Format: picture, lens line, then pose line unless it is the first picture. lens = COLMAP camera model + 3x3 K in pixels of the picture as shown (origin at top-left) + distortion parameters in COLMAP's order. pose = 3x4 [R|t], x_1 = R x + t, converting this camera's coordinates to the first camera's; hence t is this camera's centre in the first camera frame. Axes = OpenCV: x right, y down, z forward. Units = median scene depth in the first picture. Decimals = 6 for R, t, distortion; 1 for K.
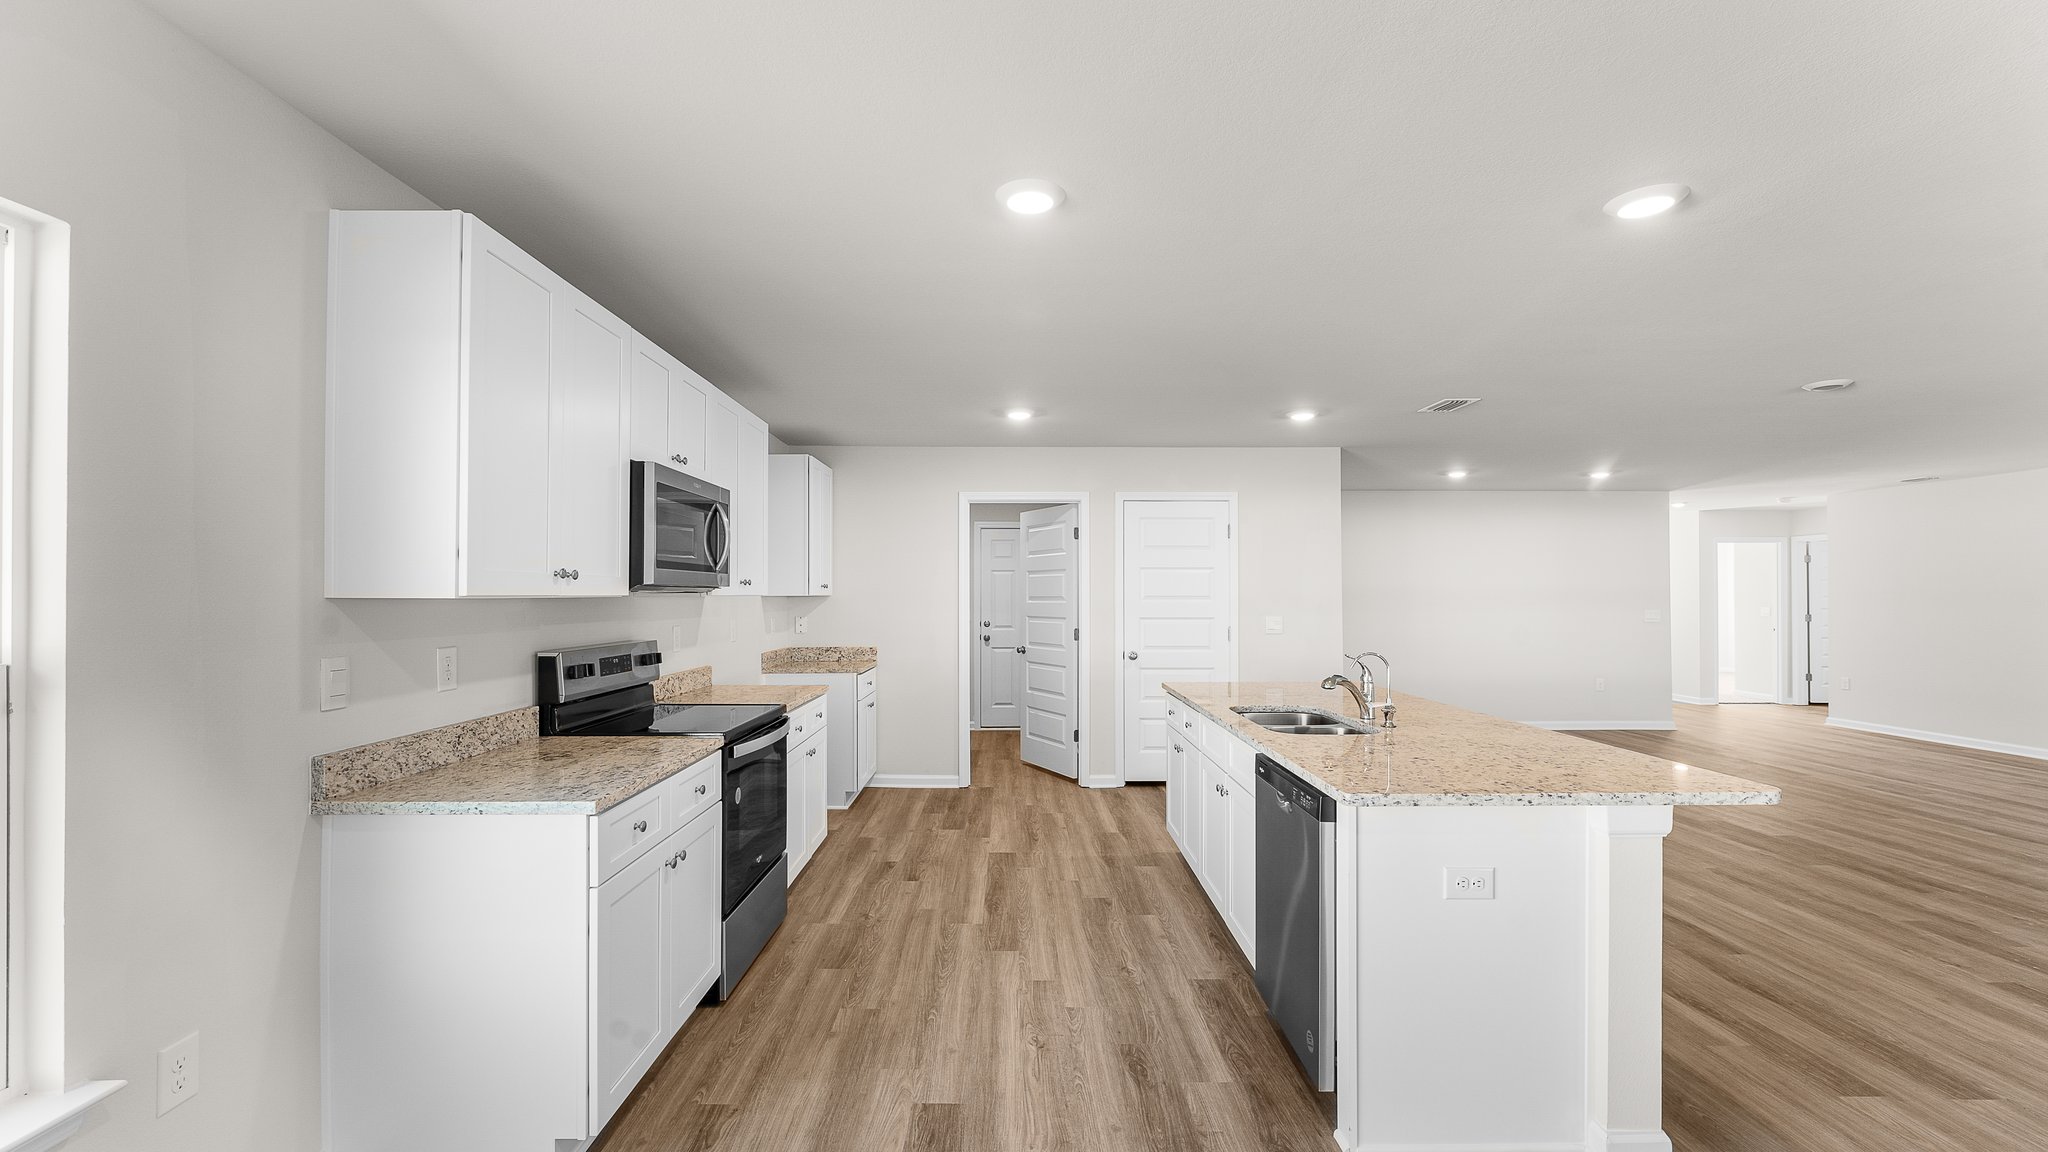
lens RADIAL K [[829.1, 0, 1018.9], [0, 829.1, 586.2], [0, 0, 1]] dist [-0.000740, -0.000552]
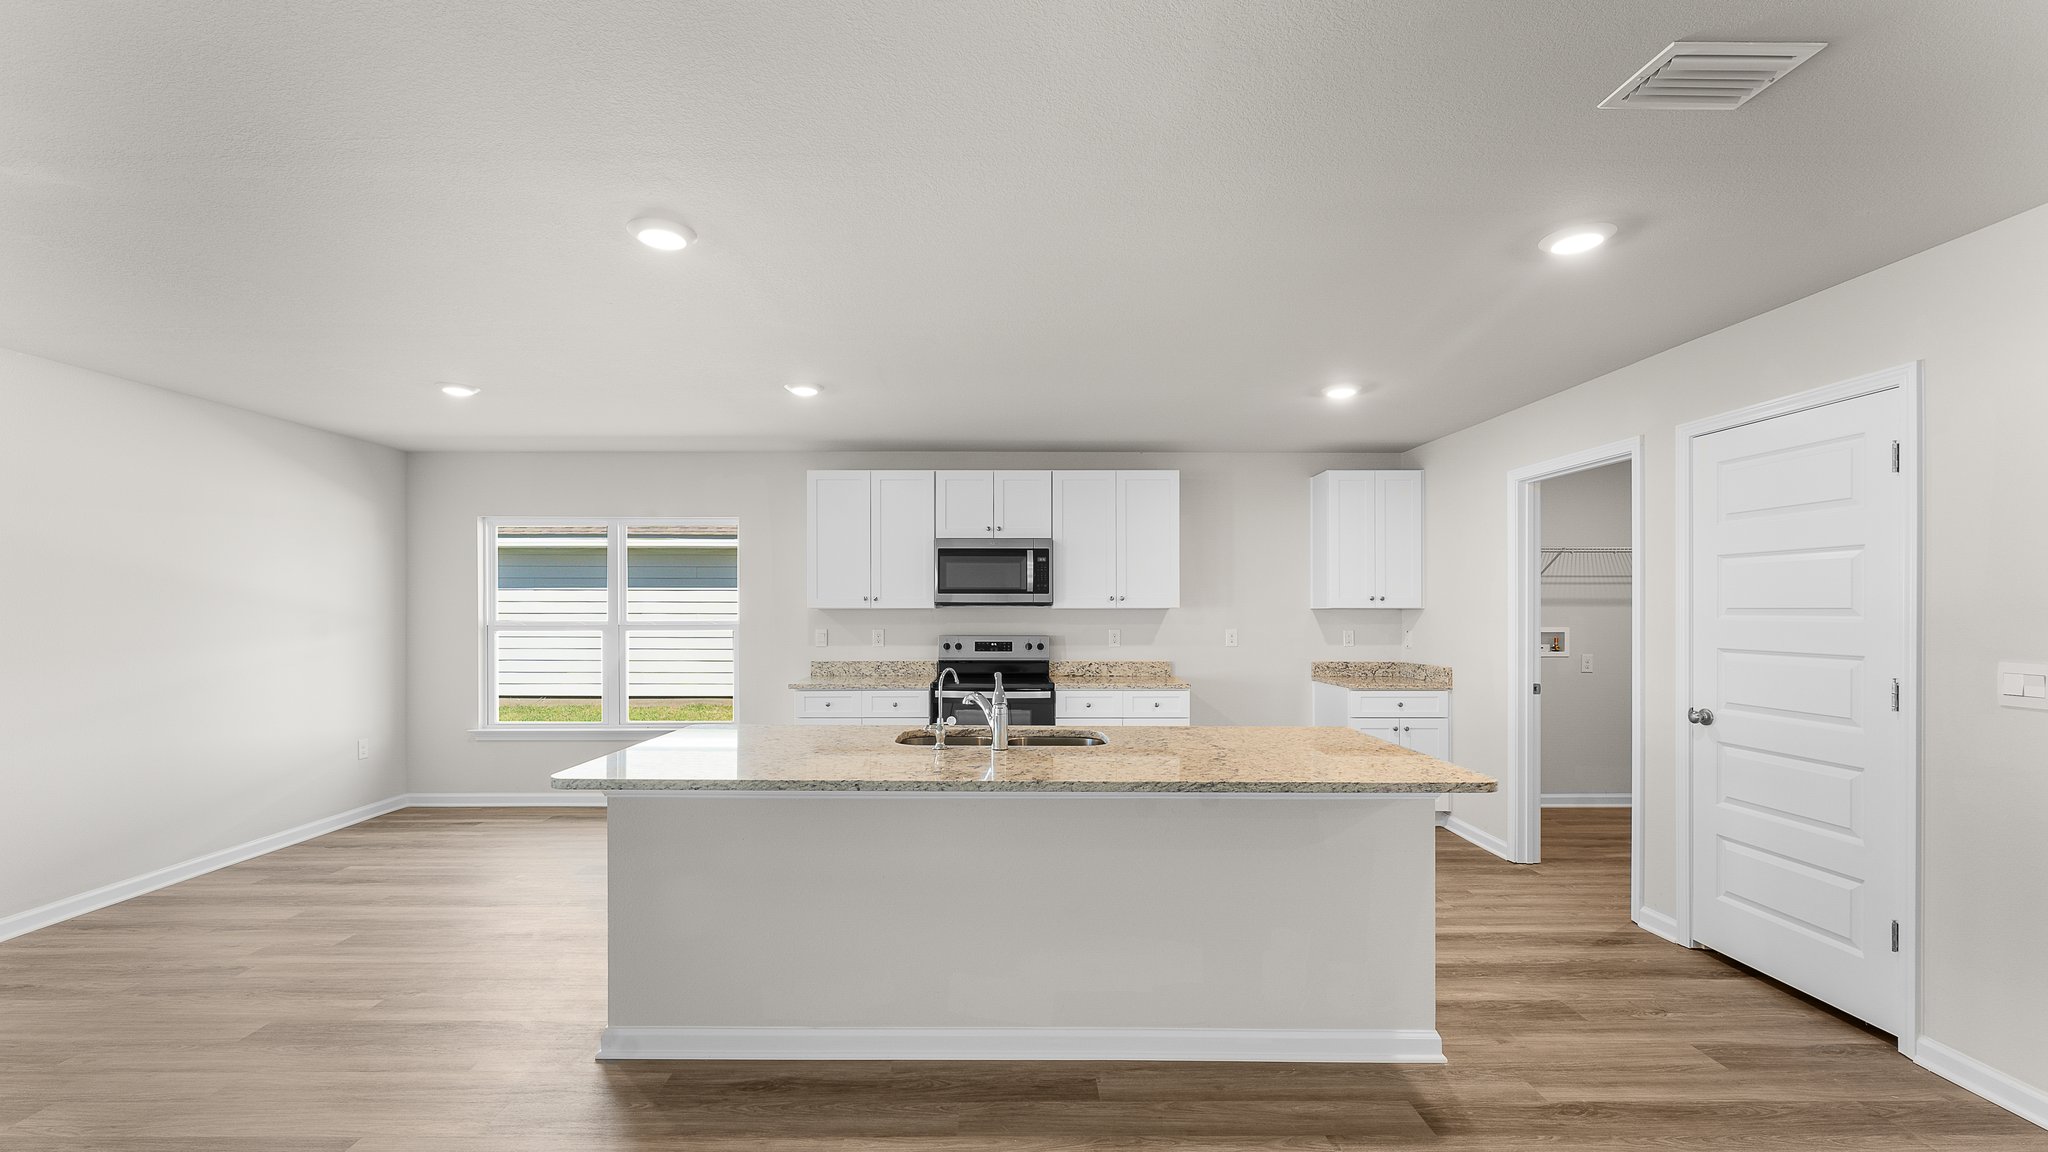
lens RADIAL K [[829.1, 0, 1009.7], [0, 829.1, 606.6], [0, 0, 1]] dist [-0.000740, -0.000552]
pose [[-0.000686, -0.003378, -0.999994, 1.493587], [0.010472, 0.999939, -0.003385, 0.017062], [0.999945, -0.010474, -0.000650, 1.180272]]
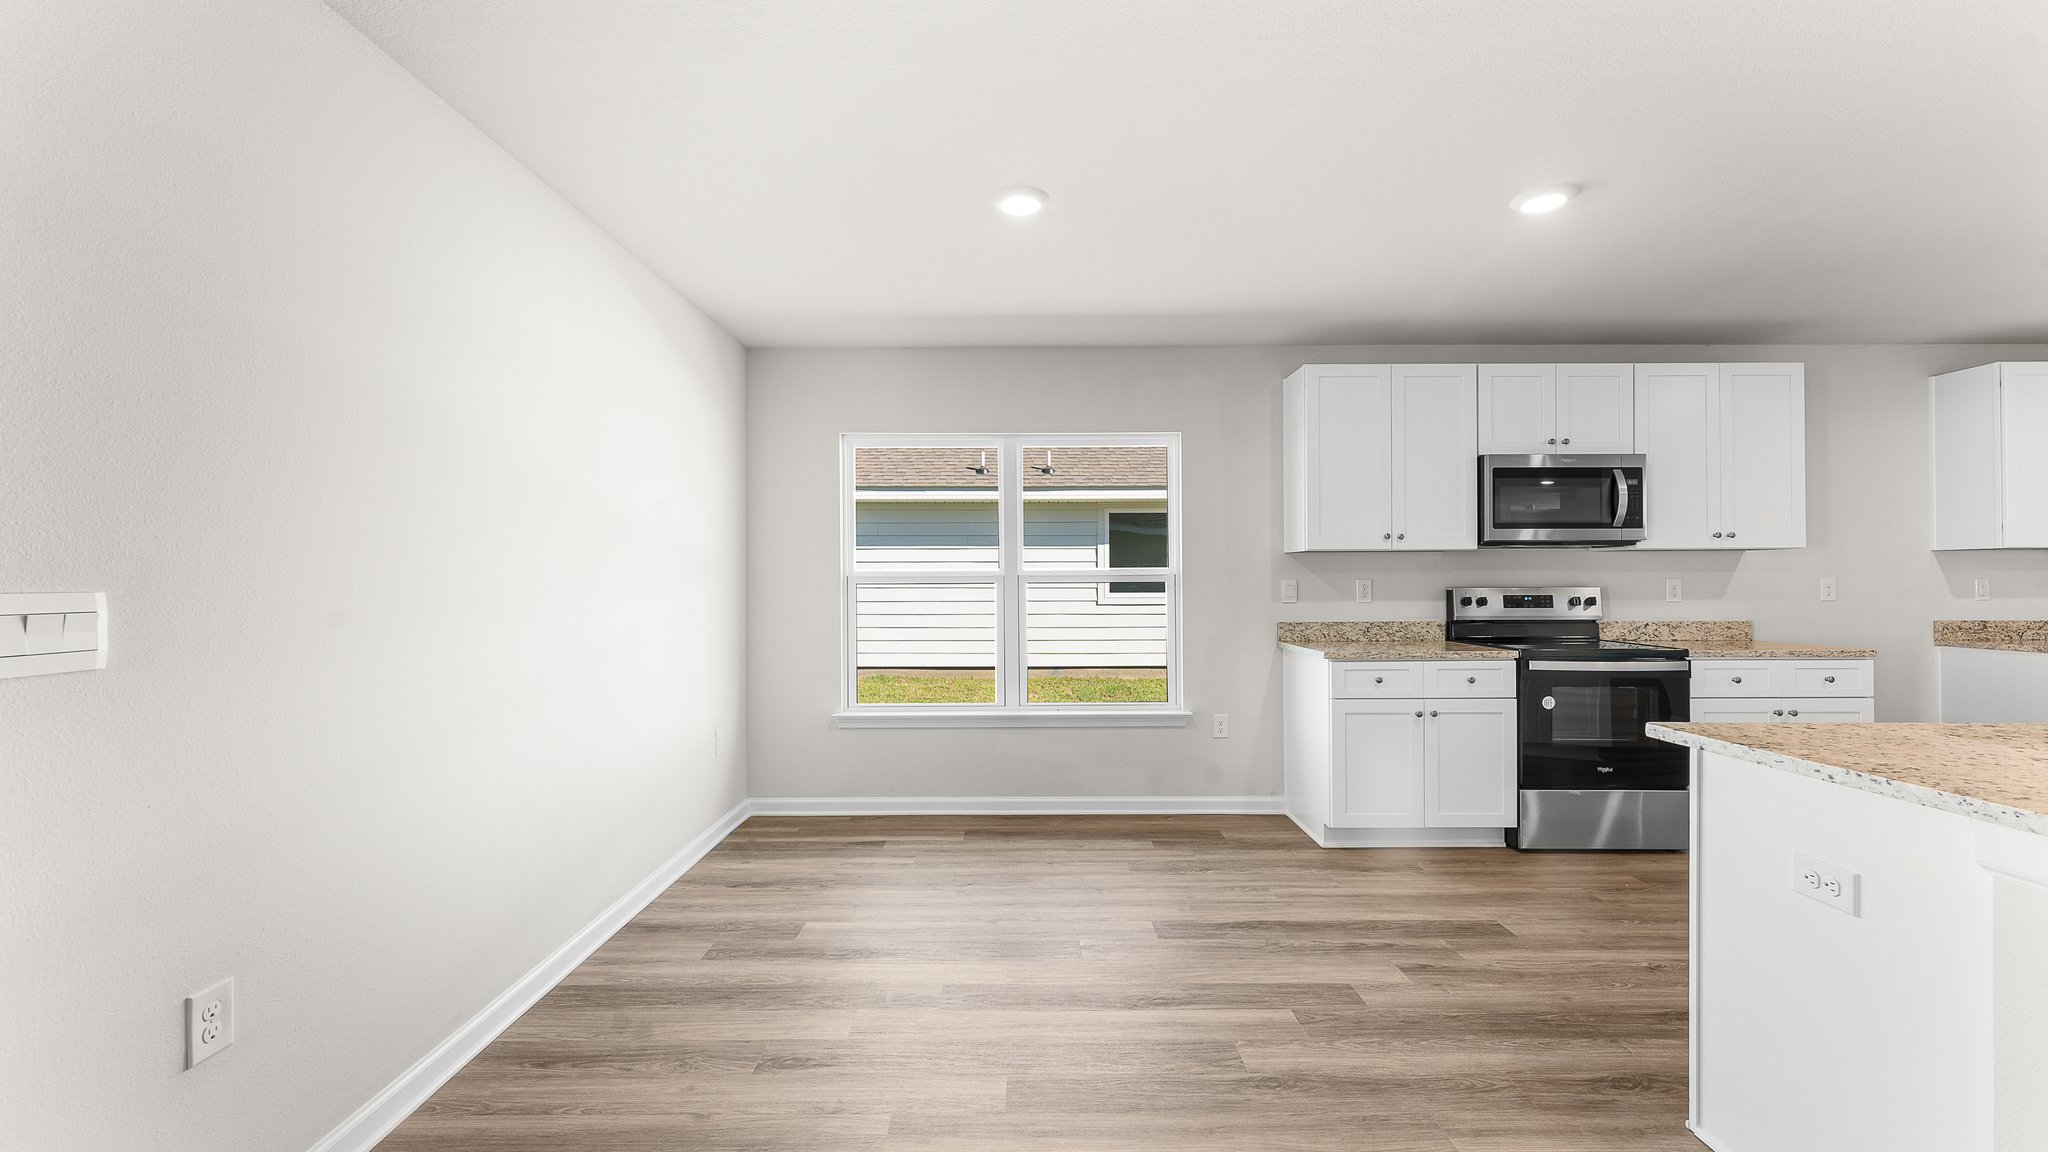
lens RADIAL K [[829.1, 0, 1020.0], [0, 829.1, 584.0], [0, 0, 1]] dist [-0.000740, -0.000552]
pose [[-0.009108, 0.005357, -0.999944, 0.992007], [0.014283, 0.999884, 0.005227, 0.054172], [0.999857, -0.014234, -0.009183, 0.210854]]
